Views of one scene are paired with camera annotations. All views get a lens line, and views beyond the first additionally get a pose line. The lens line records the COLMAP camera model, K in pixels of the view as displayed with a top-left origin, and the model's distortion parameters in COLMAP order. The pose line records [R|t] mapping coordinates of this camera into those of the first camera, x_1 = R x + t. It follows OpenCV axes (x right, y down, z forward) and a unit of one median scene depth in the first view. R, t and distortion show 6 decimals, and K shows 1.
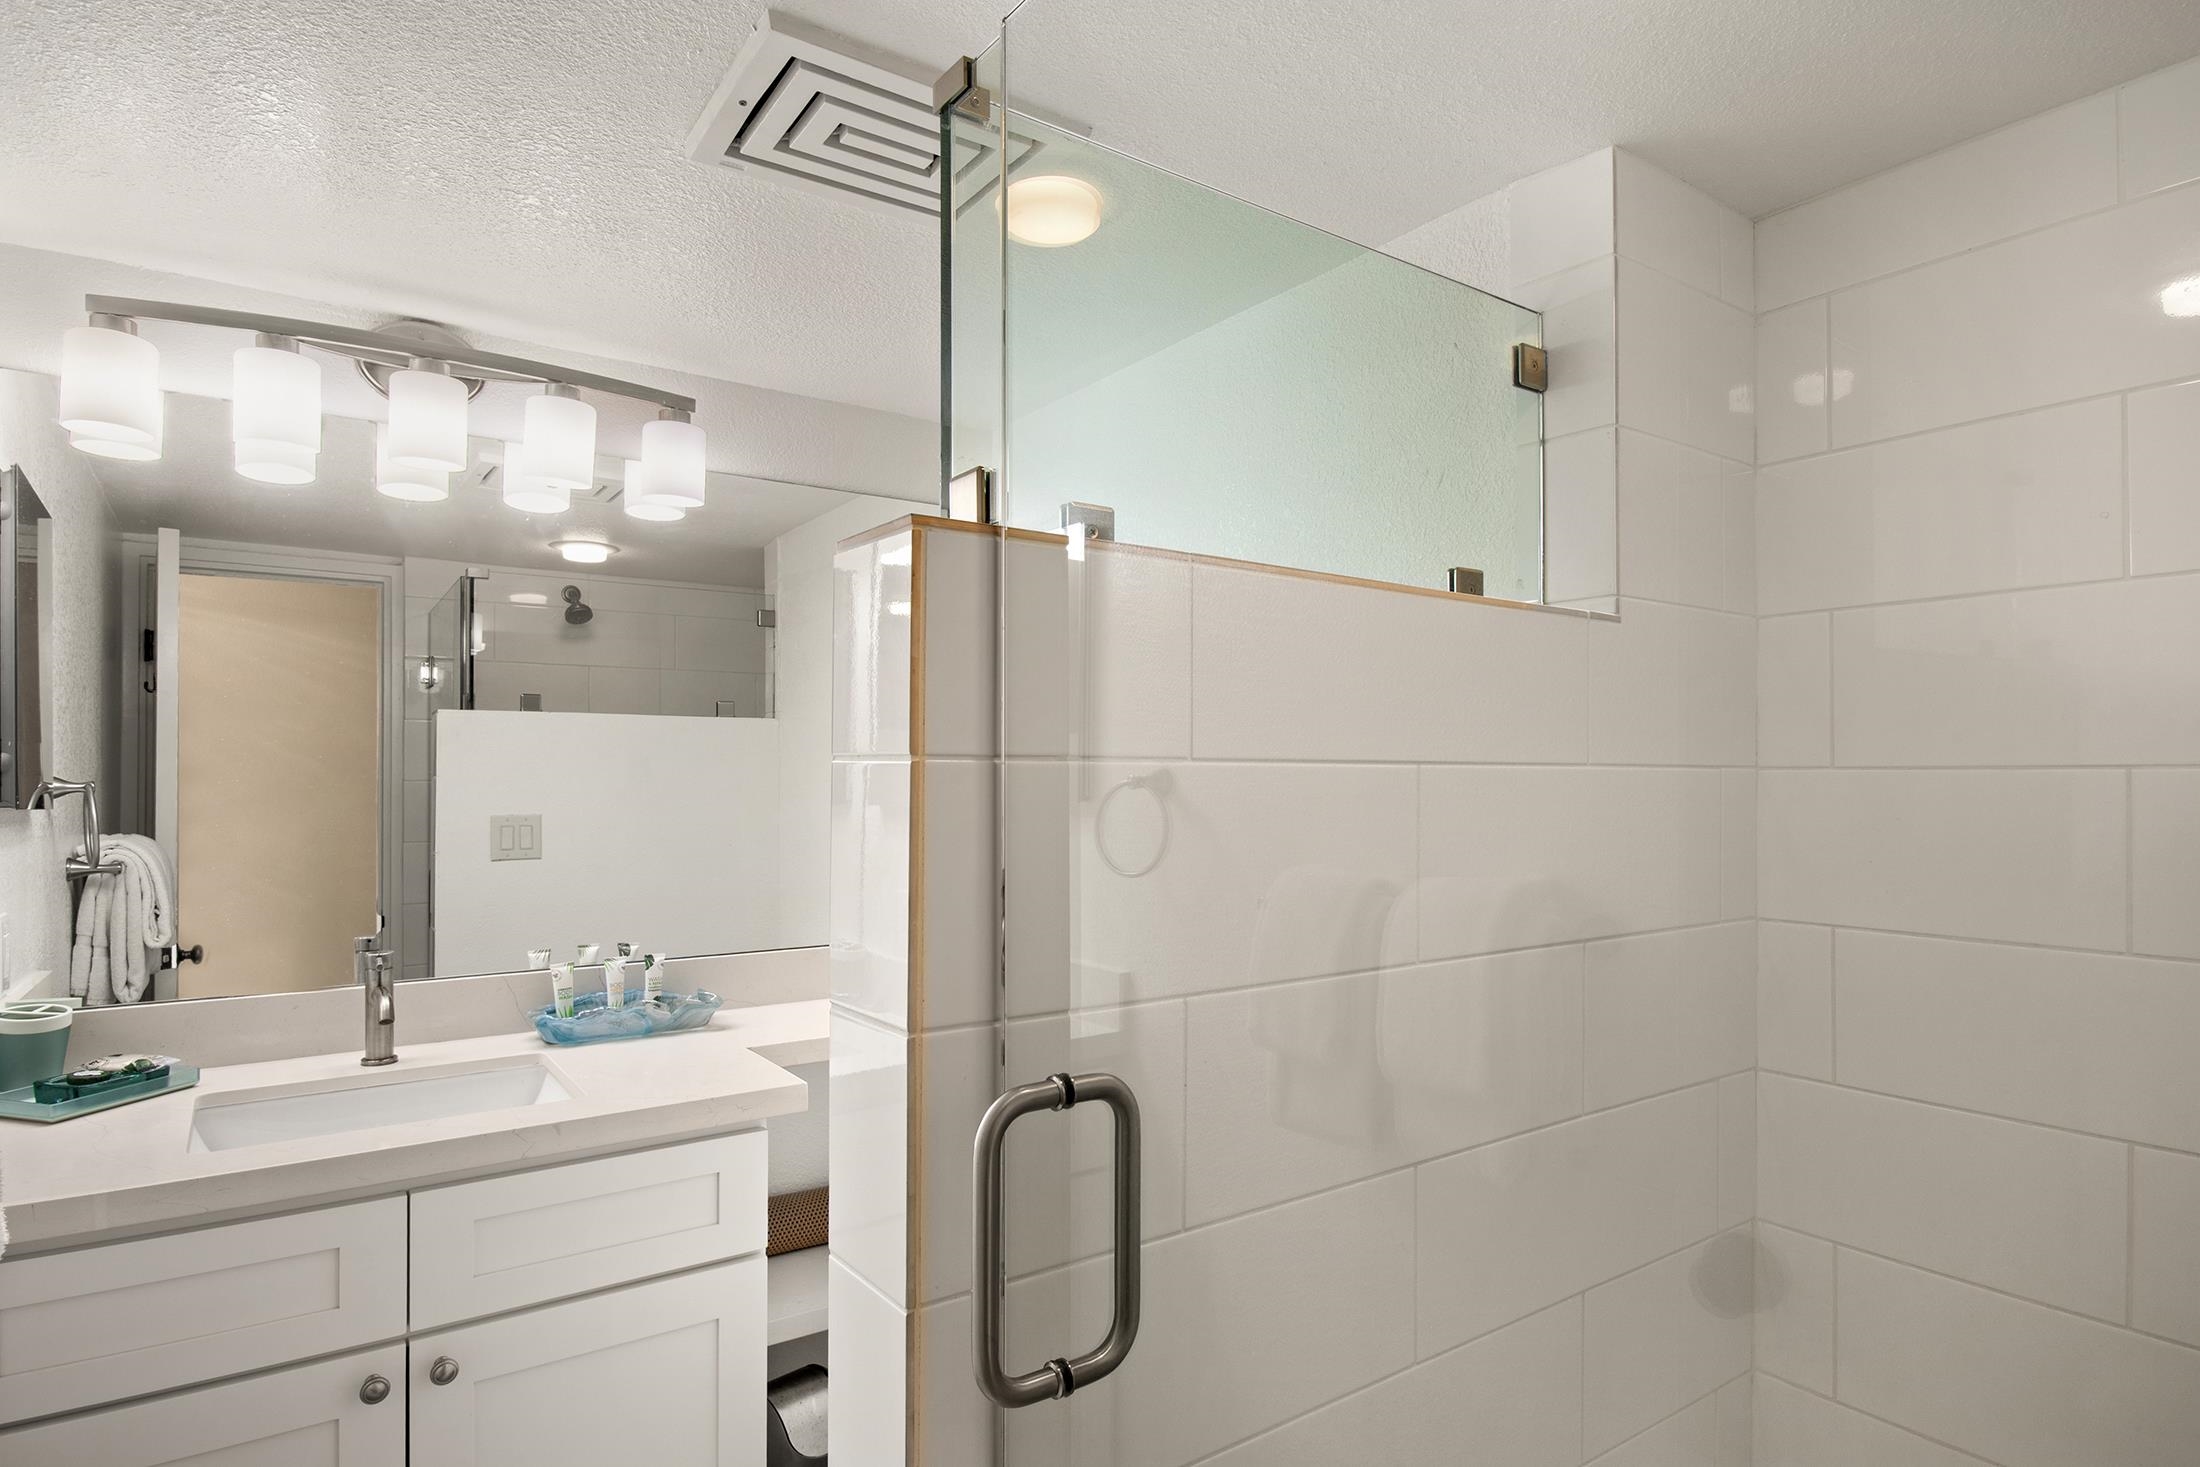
lens RADIAL K [[1179.4, 0, 1101.5], [0, 1179.4, 776.9], [0, 0, 1]] dist [0.001084, 0.001251]
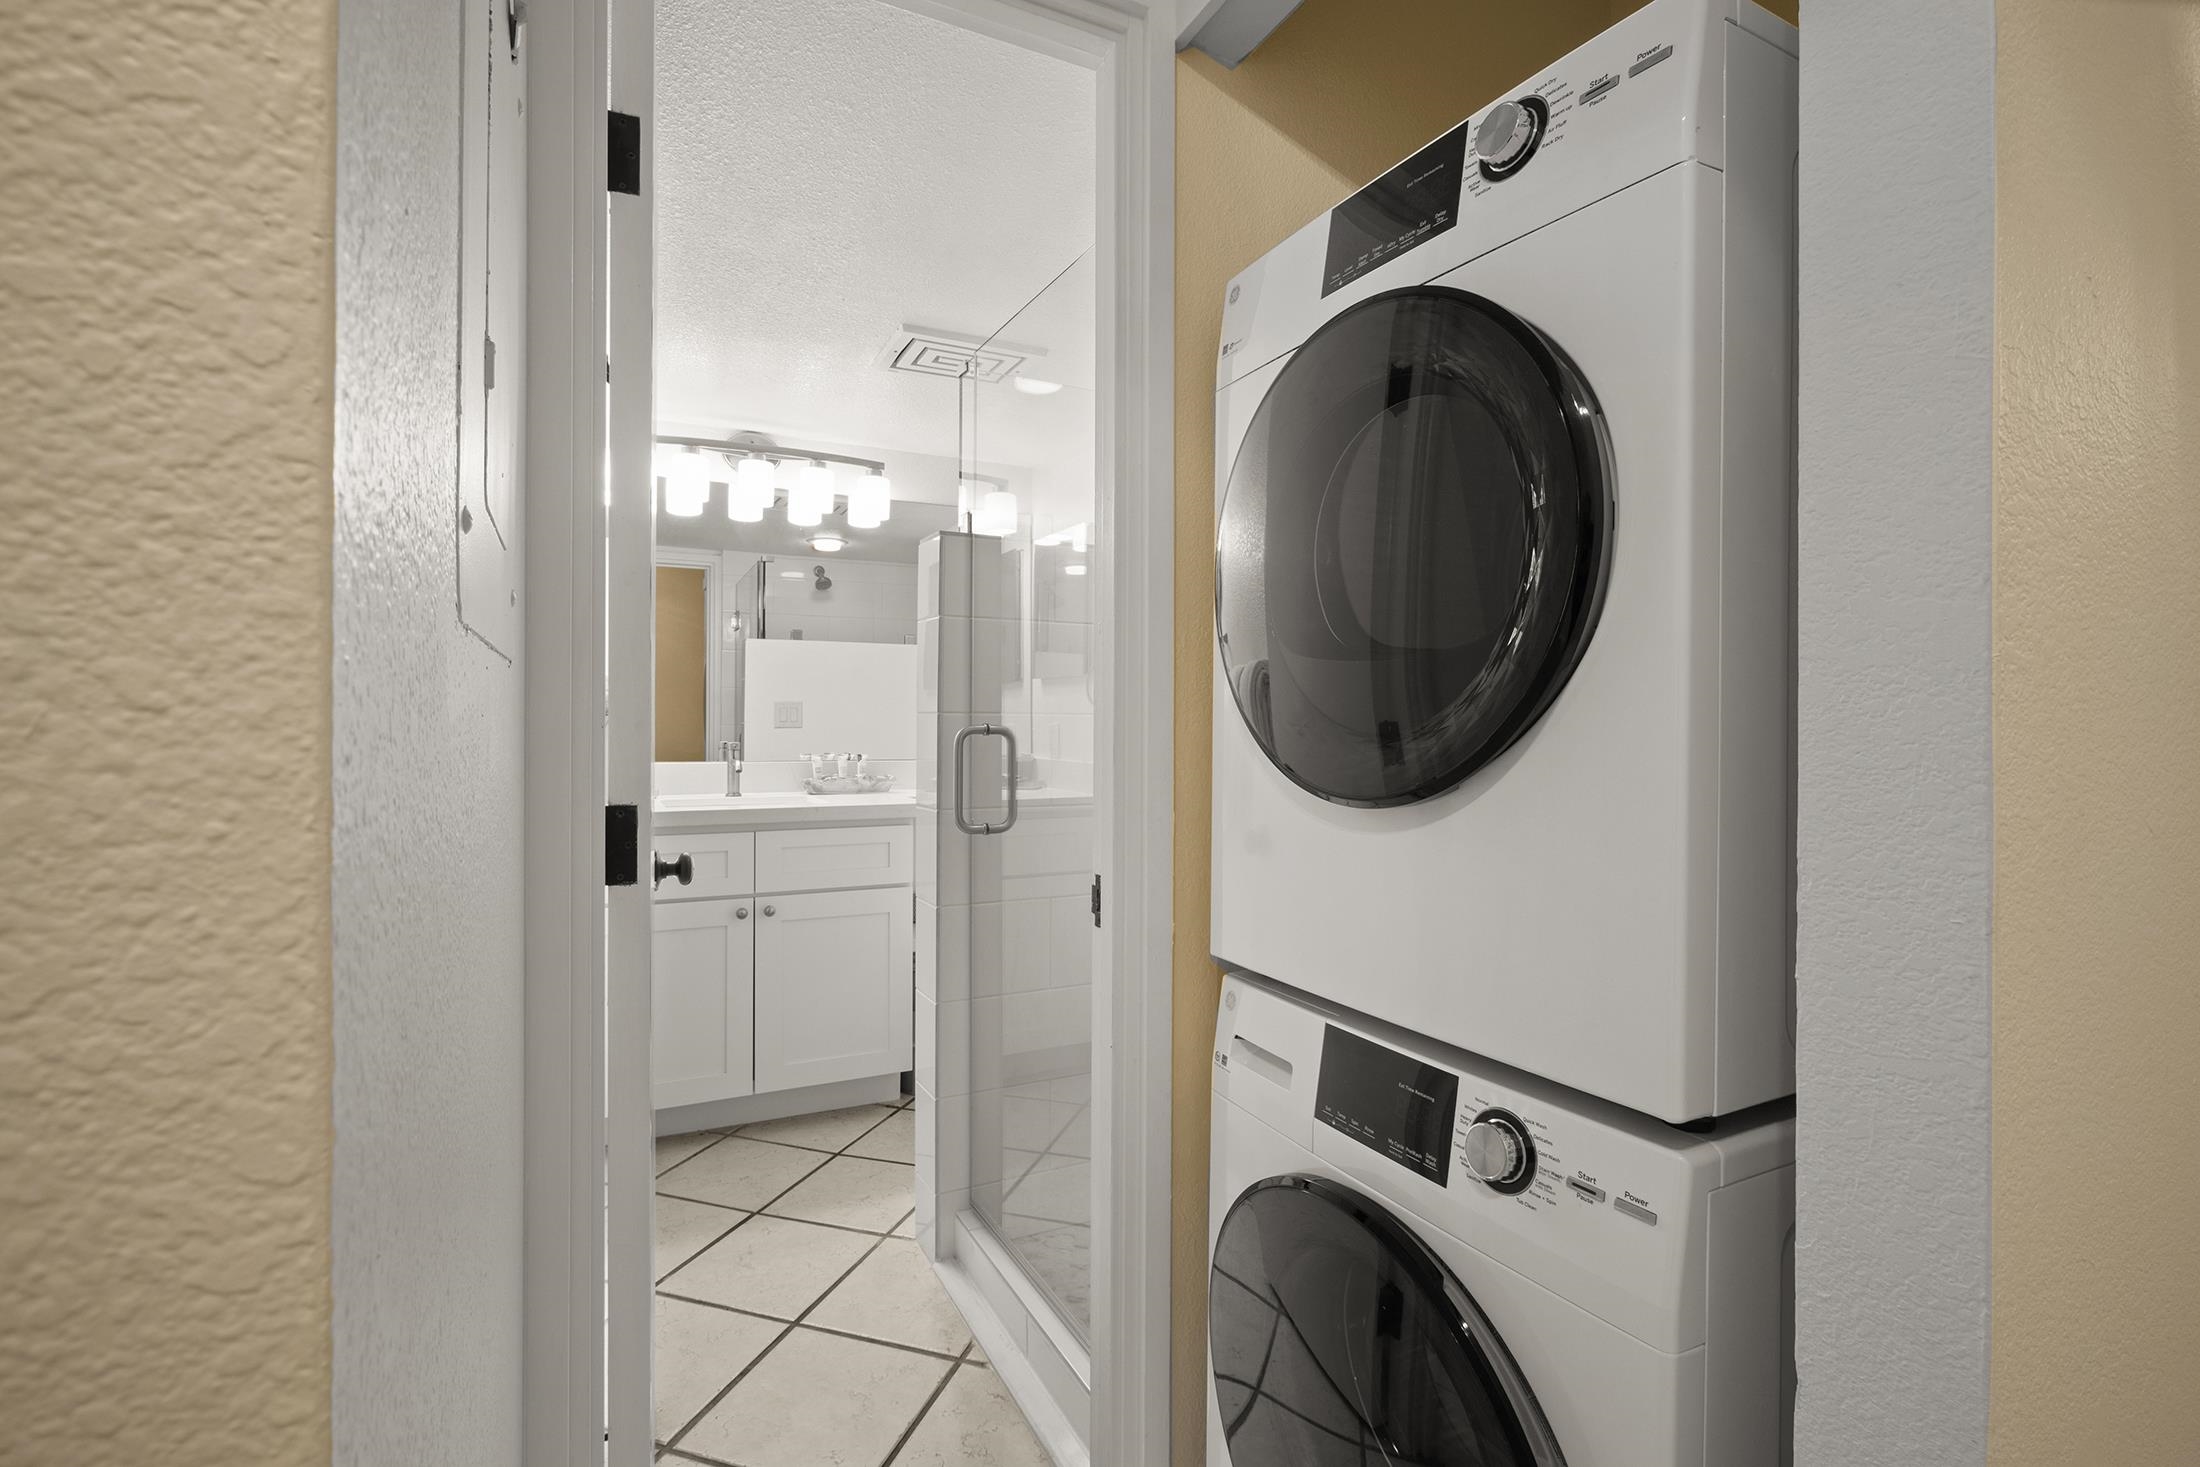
lens RADIAL K [[974.0, 0, 1096.8], [0, 974.0, 727.7], [0, 0, 1]] dist [-0.014800, 0.002317]
pose [[0.990280, 0.005140, -0.138993, 0.224573], [-0.004335, 0.999972, 0.006097, 0.098408], [0.139021, -0.005436, 0.990275, -0.528560]]
